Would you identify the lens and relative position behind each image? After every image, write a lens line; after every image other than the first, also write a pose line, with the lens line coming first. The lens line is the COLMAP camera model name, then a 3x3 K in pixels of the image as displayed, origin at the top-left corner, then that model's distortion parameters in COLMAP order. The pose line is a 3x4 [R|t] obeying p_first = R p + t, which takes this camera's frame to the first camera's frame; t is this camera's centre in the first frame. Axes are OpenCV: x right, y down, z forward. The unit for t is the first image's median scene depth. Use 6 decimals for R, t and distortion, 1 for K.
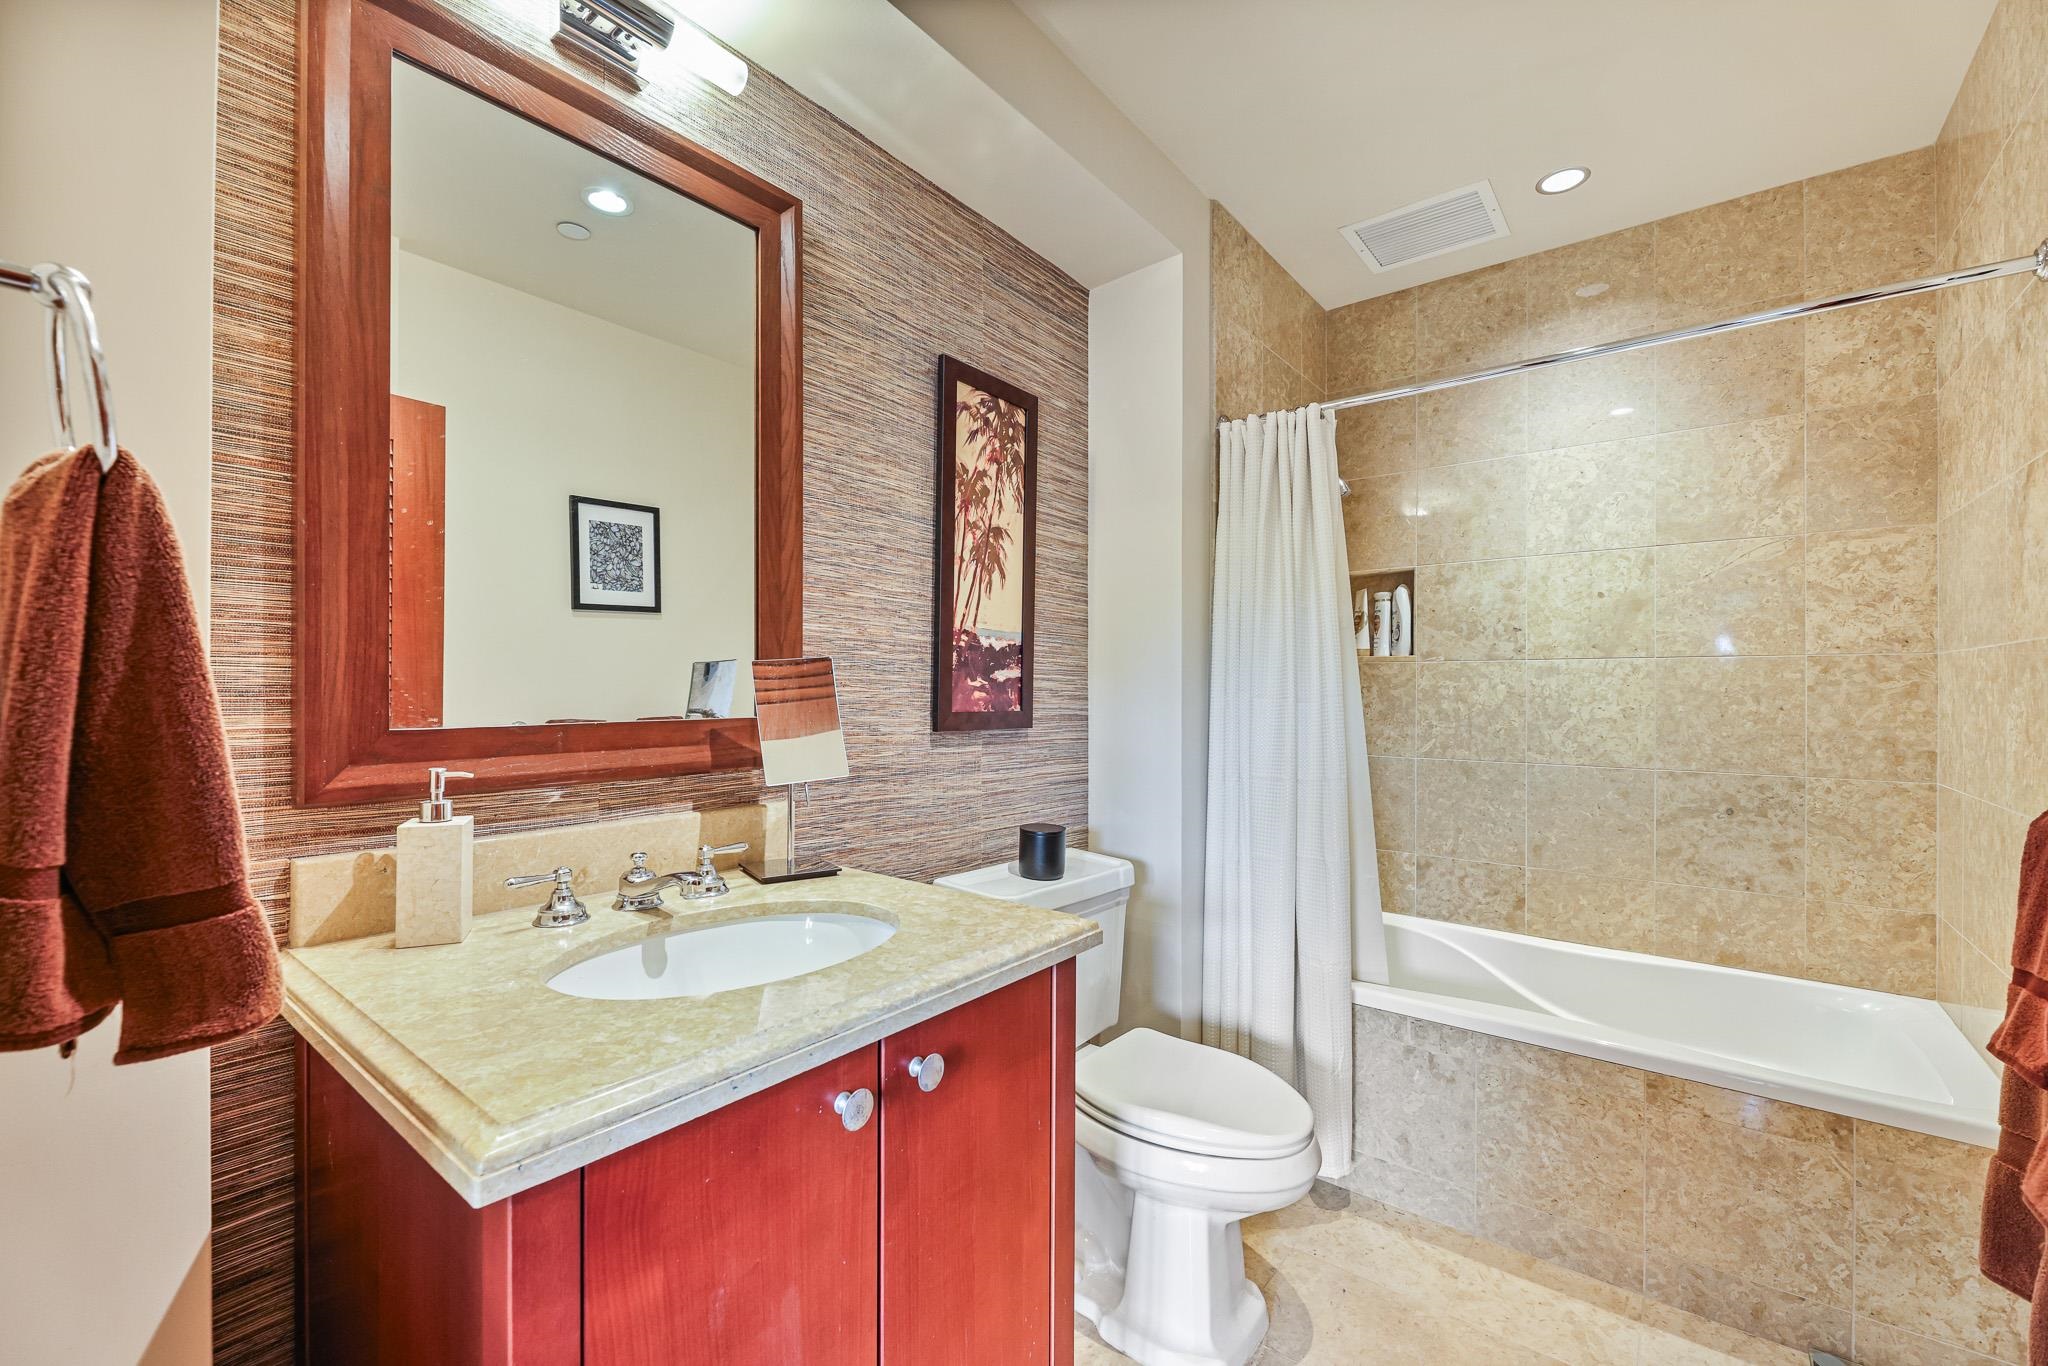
lens RADIAL K [[845.7, 0, 1027.6], [0, 845.7, 689.4], [0, 0, 1]] dist [-0.002998, -0.002225]
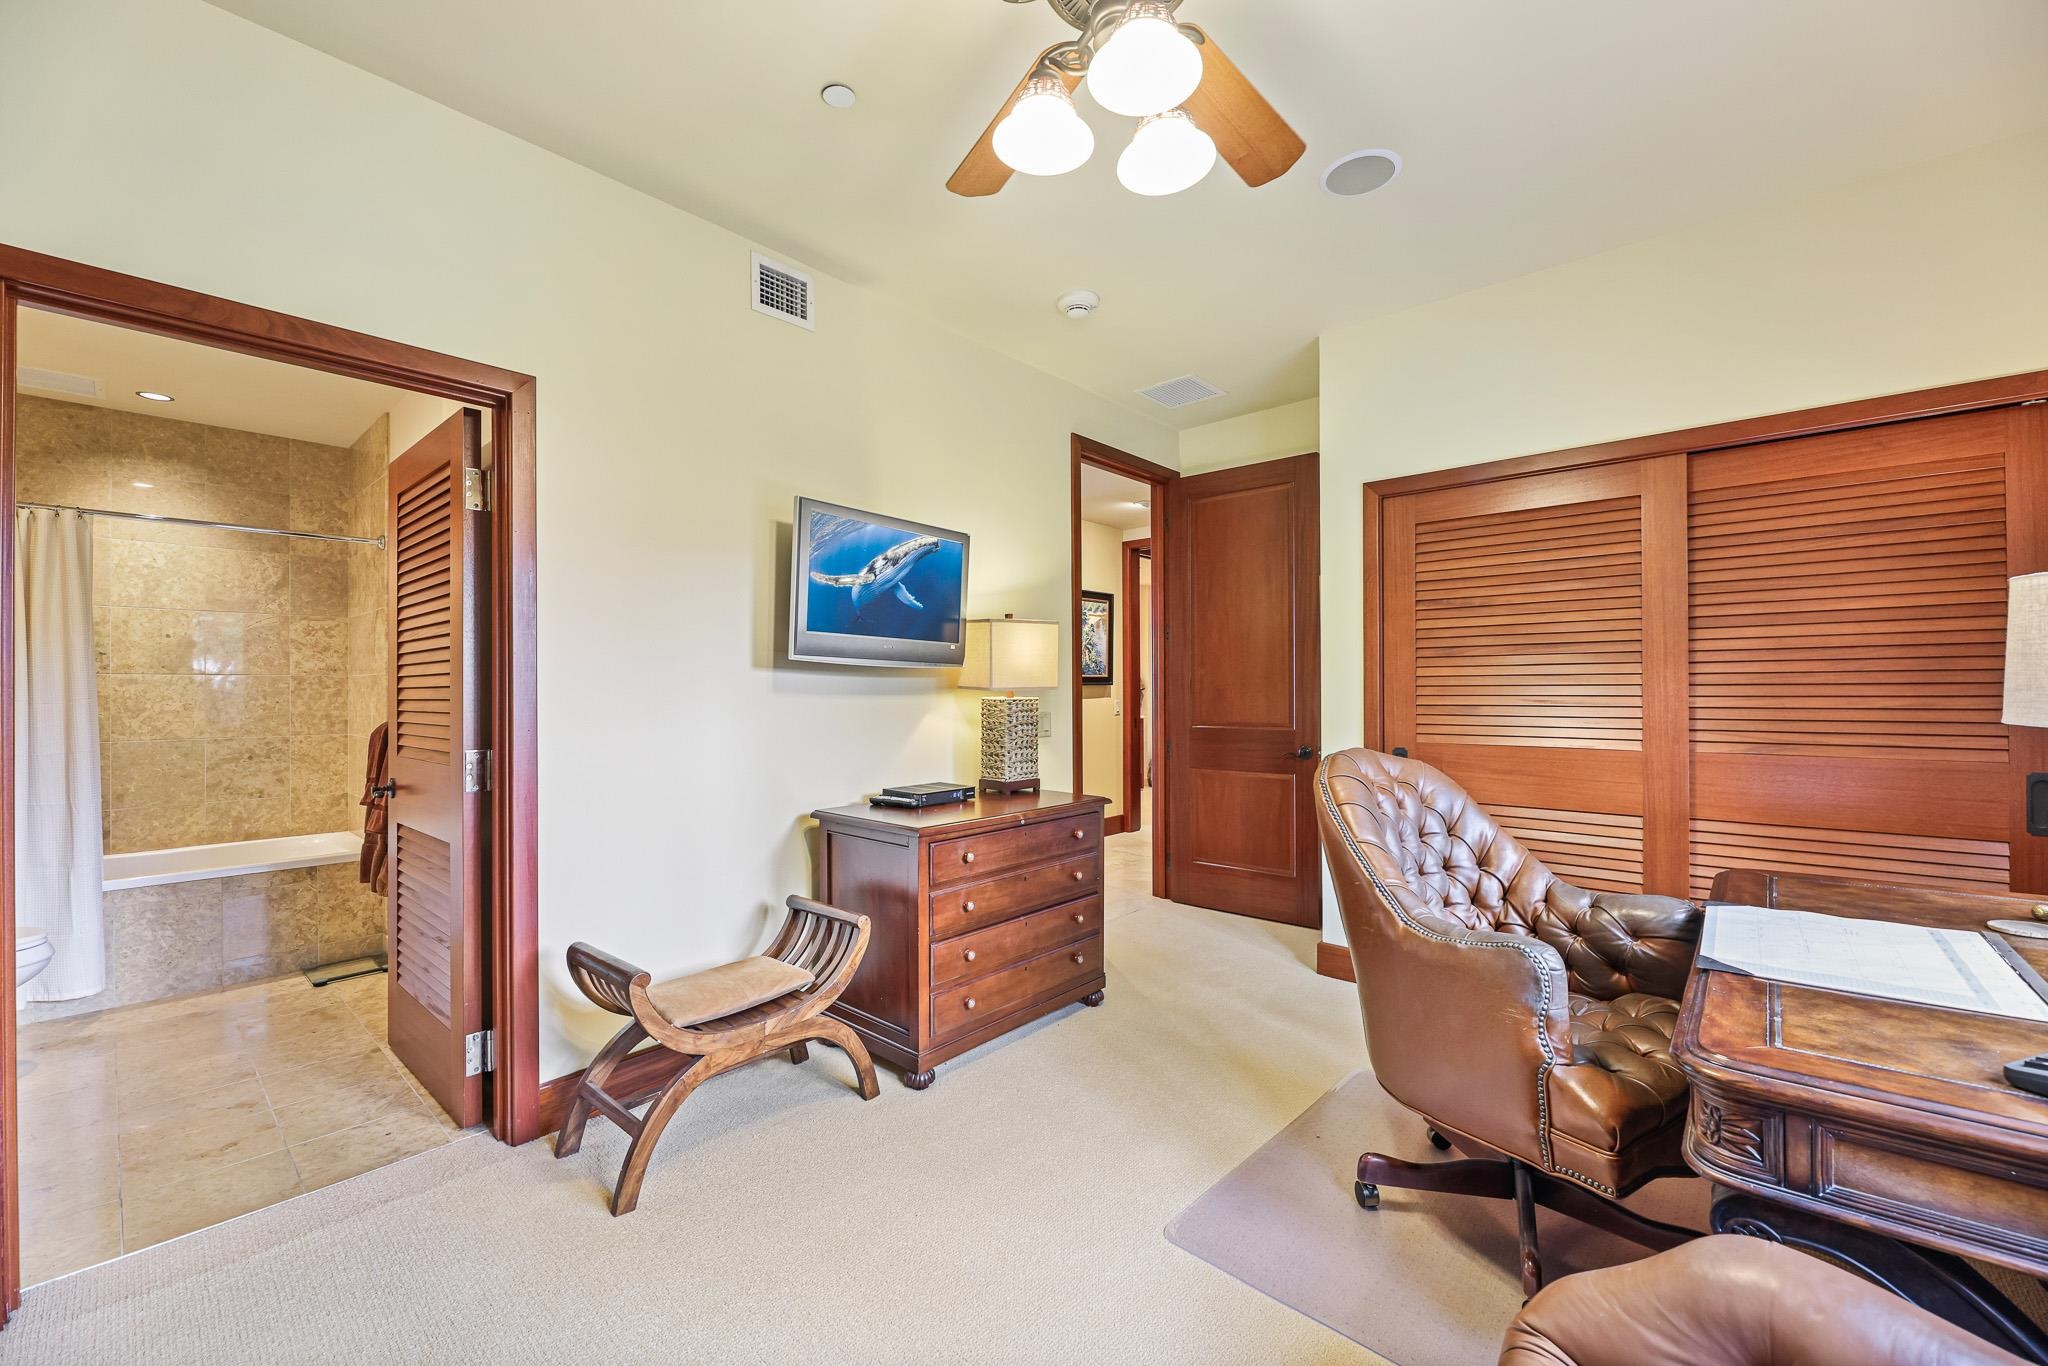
lens RADIAL K [[818.3, 0, 1021.1], [0, 818.3, 685.4], [0, 0, 1]] dist [-0.002375, -0.002211]
pose [[0.065146, -0.004722, 0.997865, -0.874862], [-0.002490, 0.999985, 0.004894, -0.029430], [-0.997873, -0.002803, 0.065133, -0.839919]]
